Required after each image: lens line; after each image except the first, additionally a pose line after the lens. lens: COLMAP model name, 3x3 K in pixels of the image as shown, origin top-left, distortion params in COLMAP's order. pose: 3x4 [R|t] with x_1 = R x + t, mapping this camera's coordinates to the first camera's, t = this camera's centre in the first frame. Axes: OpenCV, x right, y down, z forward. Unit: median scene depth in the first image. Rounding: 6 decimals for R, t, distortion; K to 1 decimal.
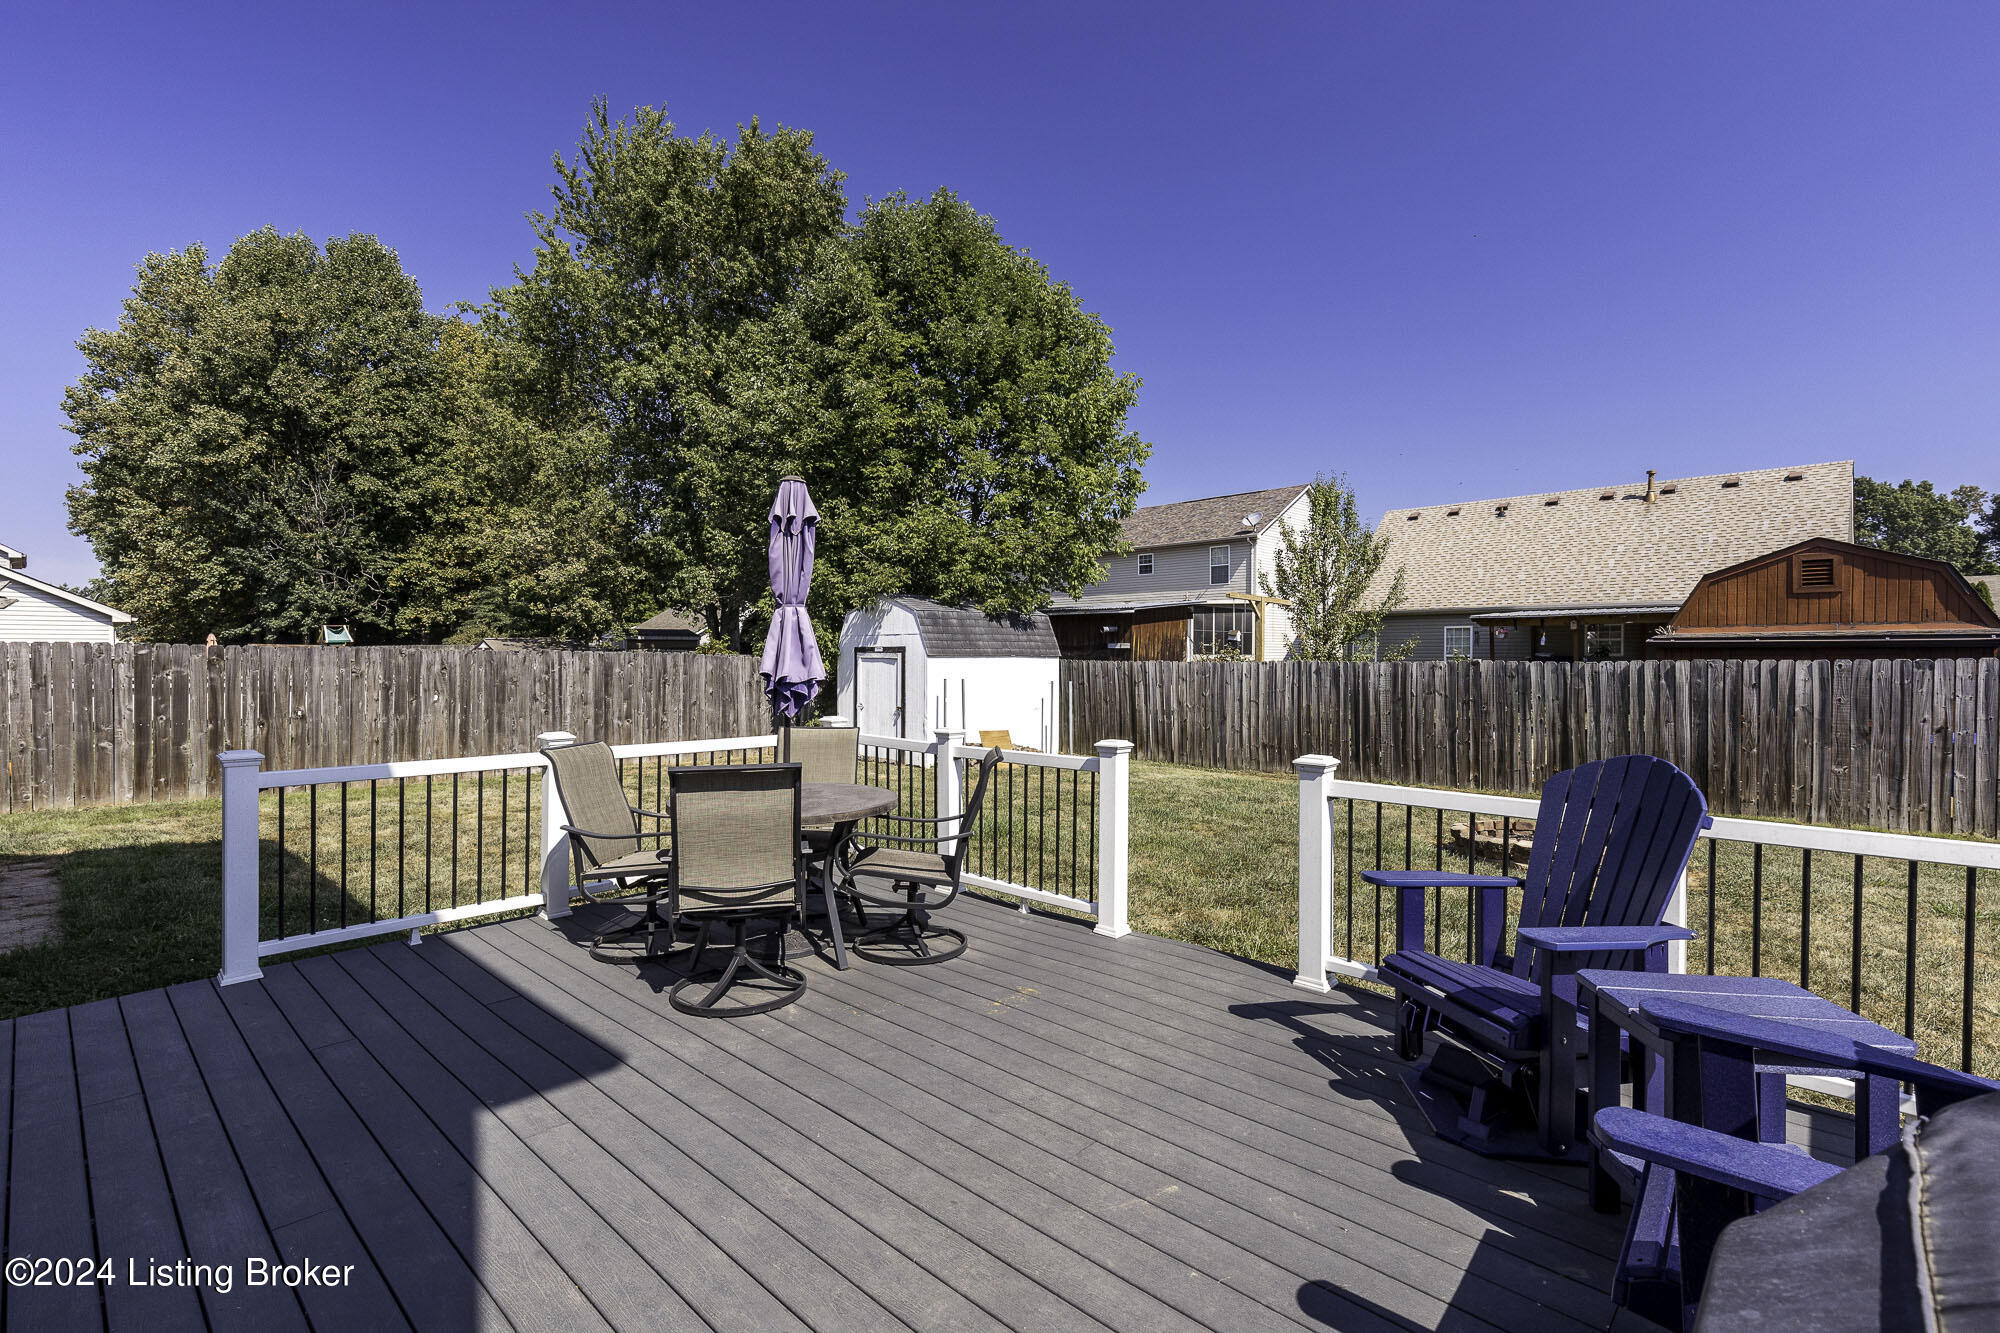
lens RADIAL K [[926.3, 0, 998.5], [0, 926.3, 663.9], [0, 0, 1]] dist [0.002496, 0.000795]
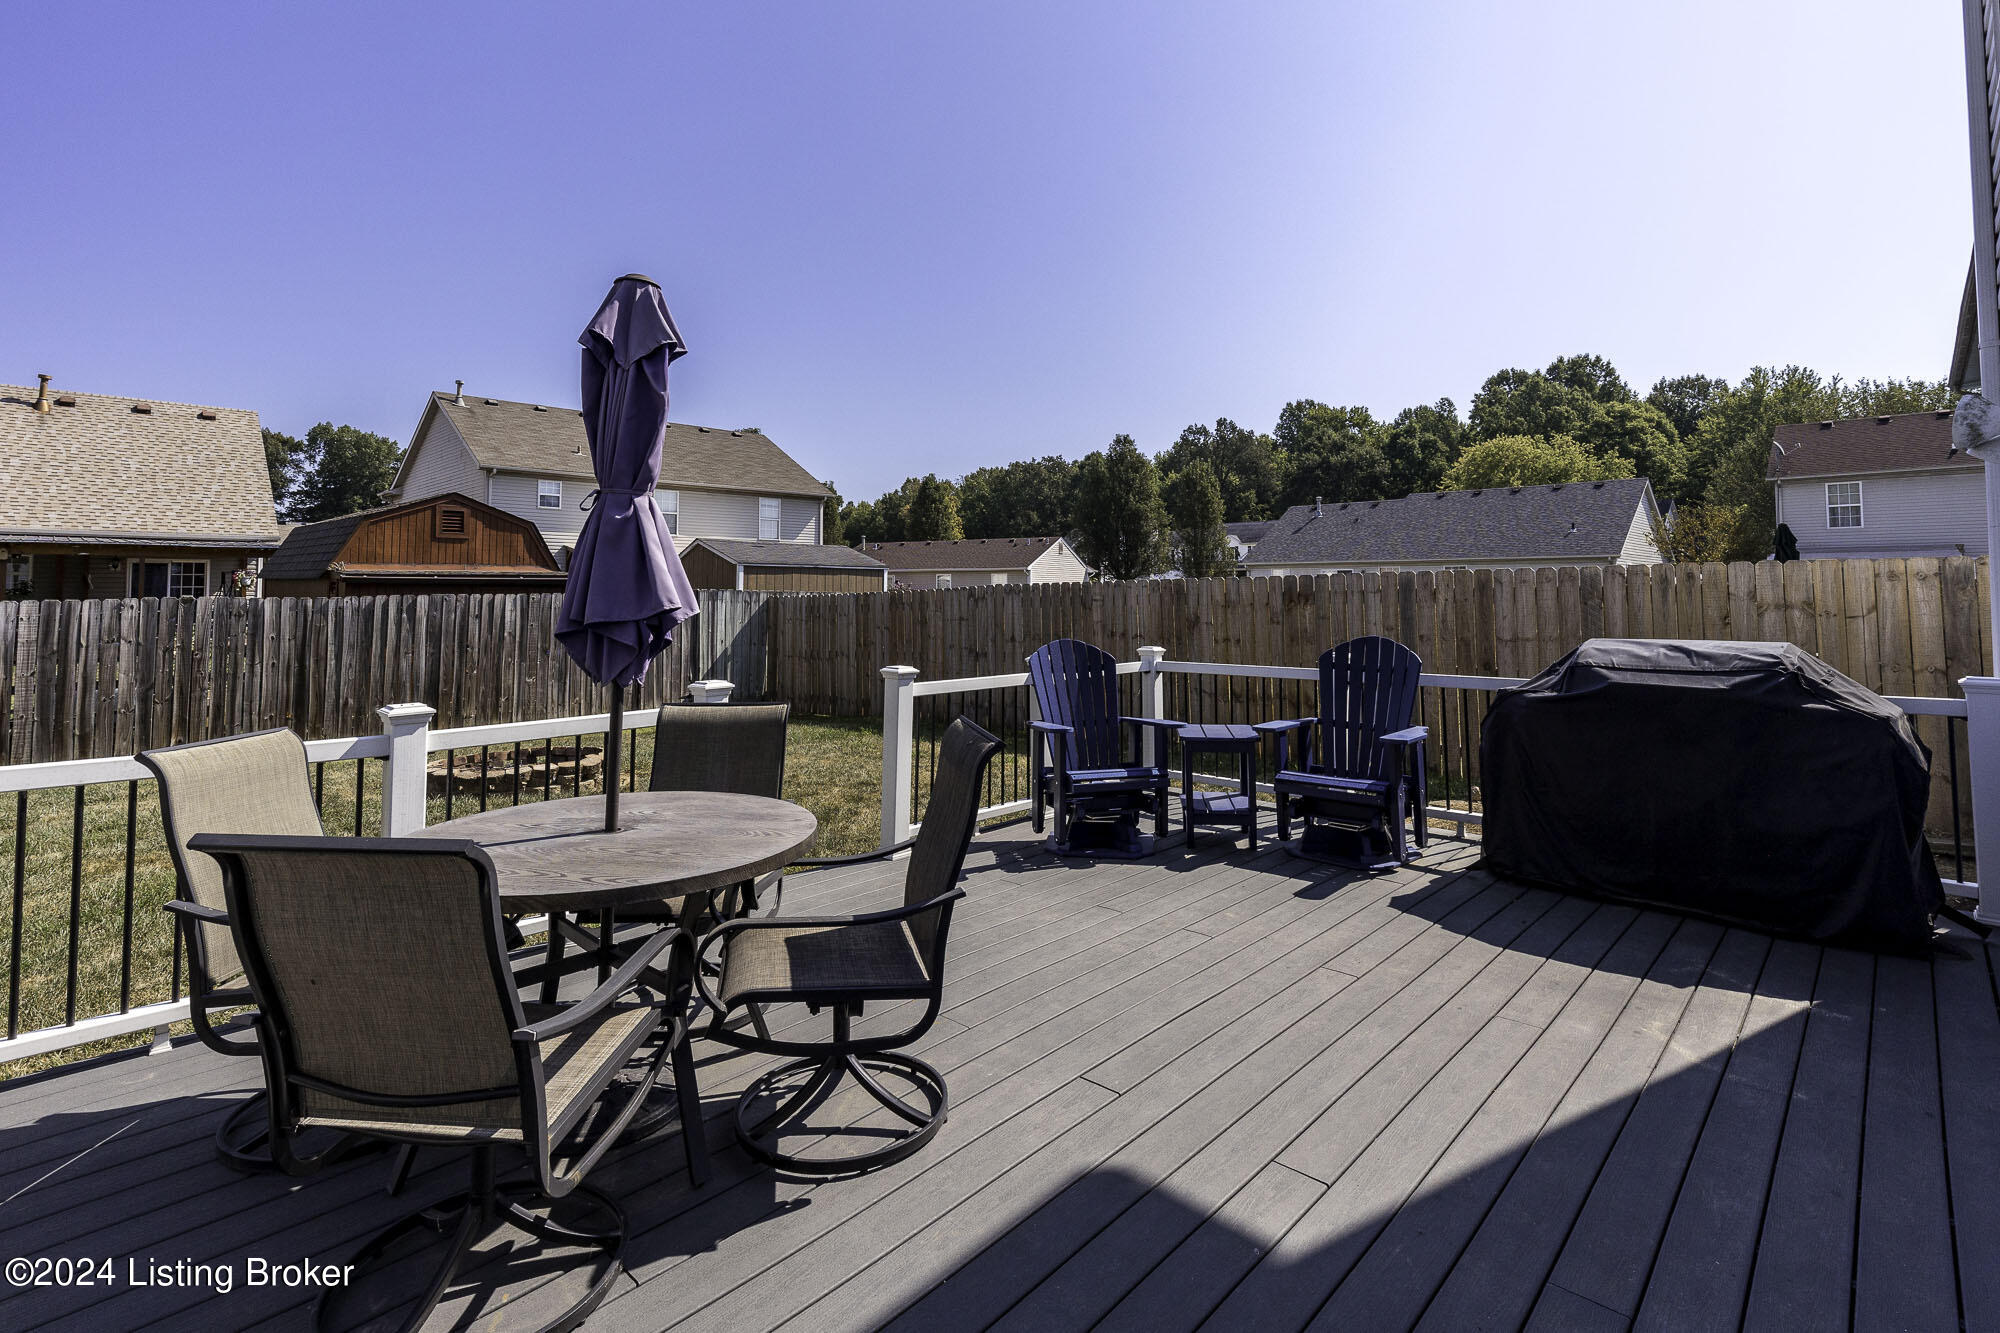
lens RADIAL K [[926.3, 0, 995.4], [0, 926.3, 578.3], [0, 0, 1]] dist [0.002496, 0.000795]
pose [[0.011298, 0.013173, 0.999849, -0.304606], [0.013183, 0.999824, -0.013322, -0.000290], [-0.999849, 0.013332, 0.011122, 0.293573]]
